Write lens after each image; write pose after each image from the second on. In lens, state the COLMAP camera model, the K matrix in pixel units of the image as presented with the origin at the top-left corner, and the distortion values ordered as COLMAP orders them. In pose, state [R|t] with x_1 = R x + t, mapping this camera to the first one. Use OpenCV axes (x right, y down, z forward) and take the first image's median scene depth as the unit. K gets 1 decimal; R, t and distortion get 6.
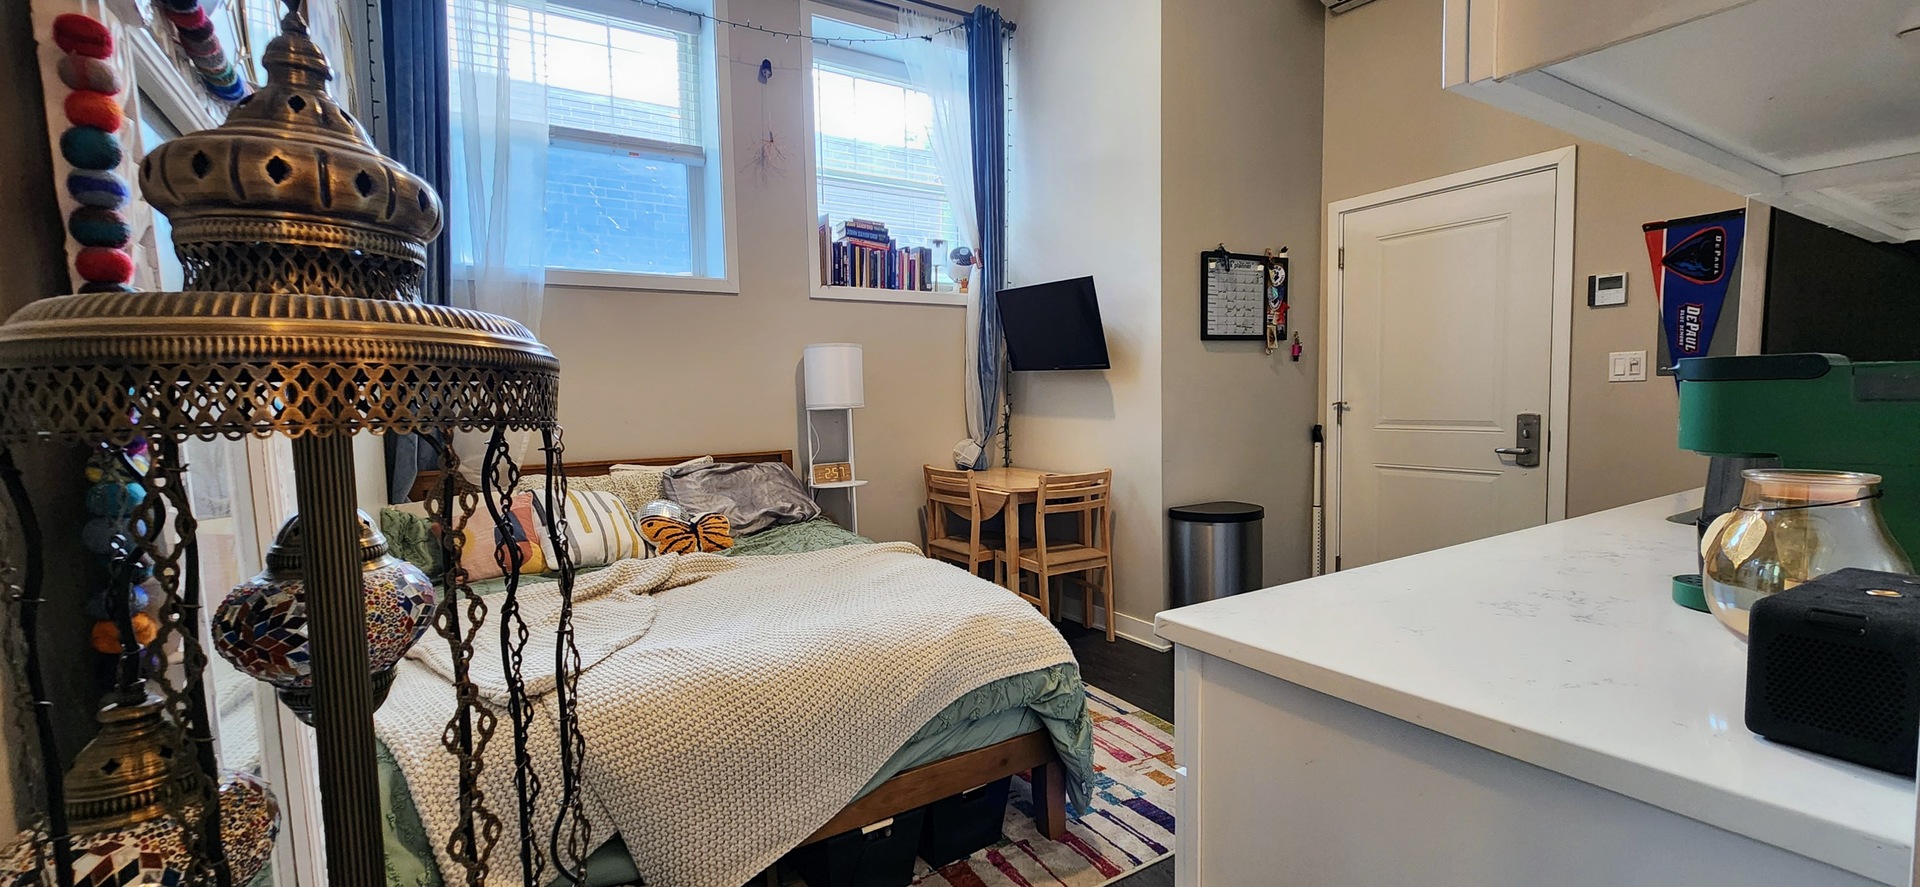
lens RADIAL K [[795.7, 0, 953.9], [0, 795.7, 444.0], [0, 0, 1]] dist [0.001048, -0.000052]
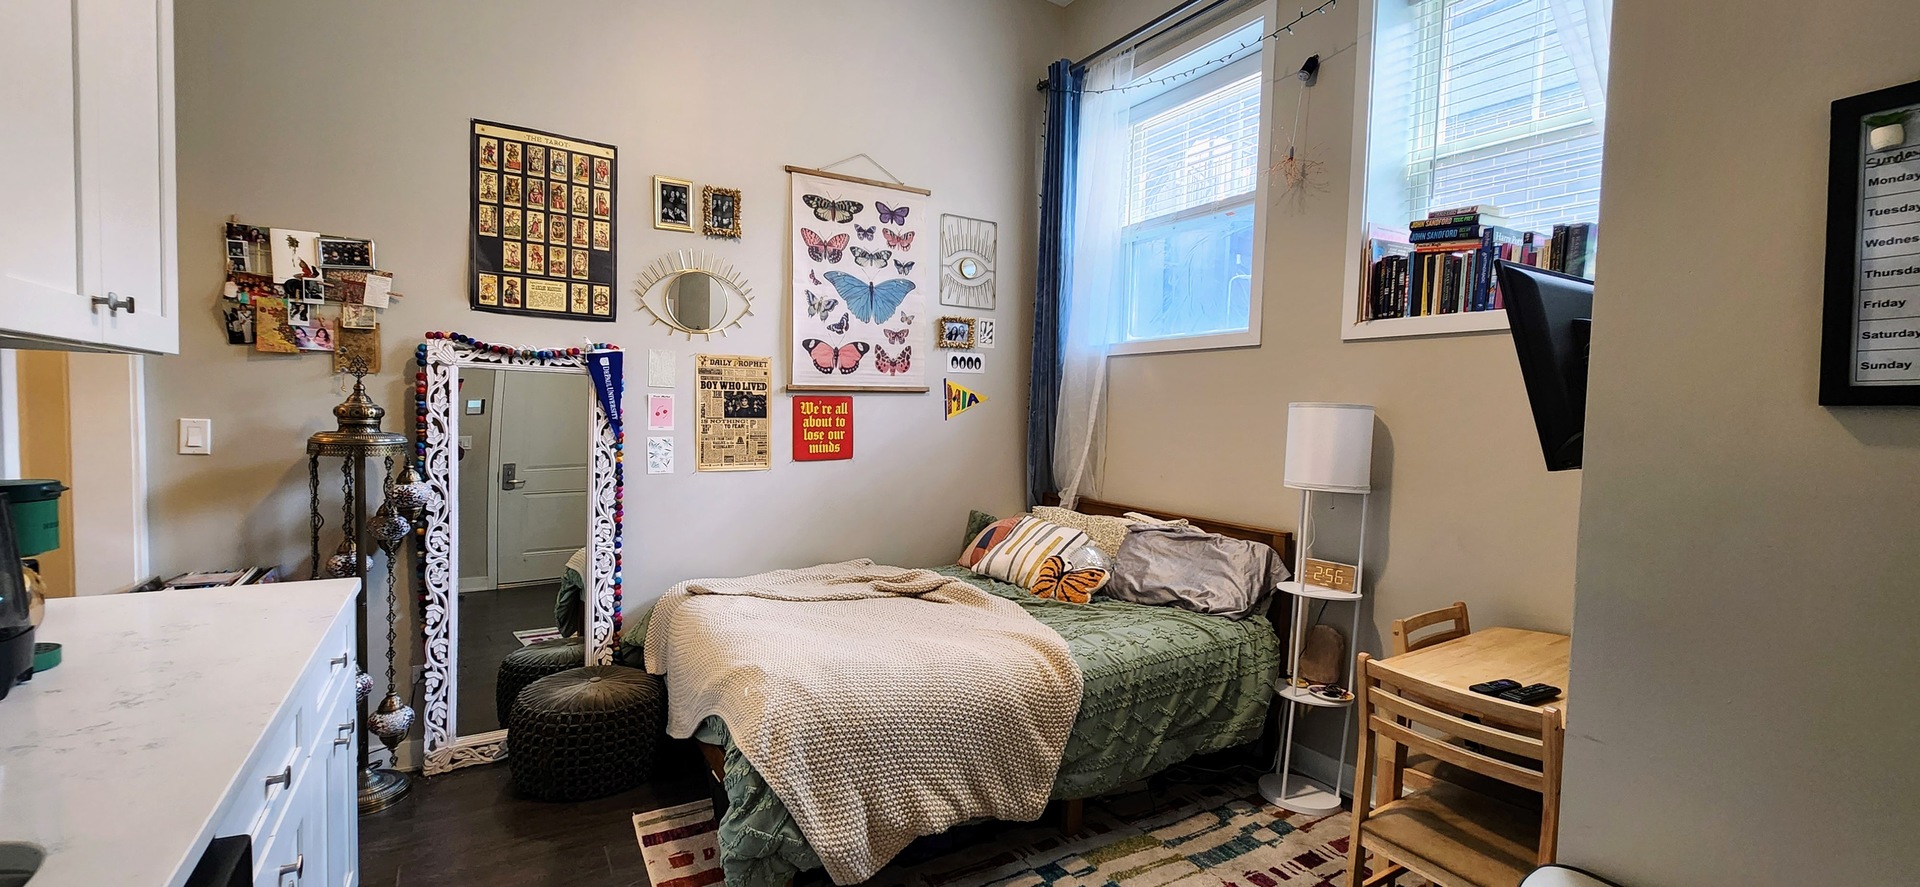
lens RADIAL K [[795.7, 0, 954.7], [0, 795.7, 451.5], [0, 0, 1]] dist [0.001048, -0.000052]
pose [[-0.040584, 0.073387, -0.996477, 0.579351], [-0.094698, 0.992527, 0.076953, -0.098877], [0.994678, 0.097487, -0.033331, 0.649939]]
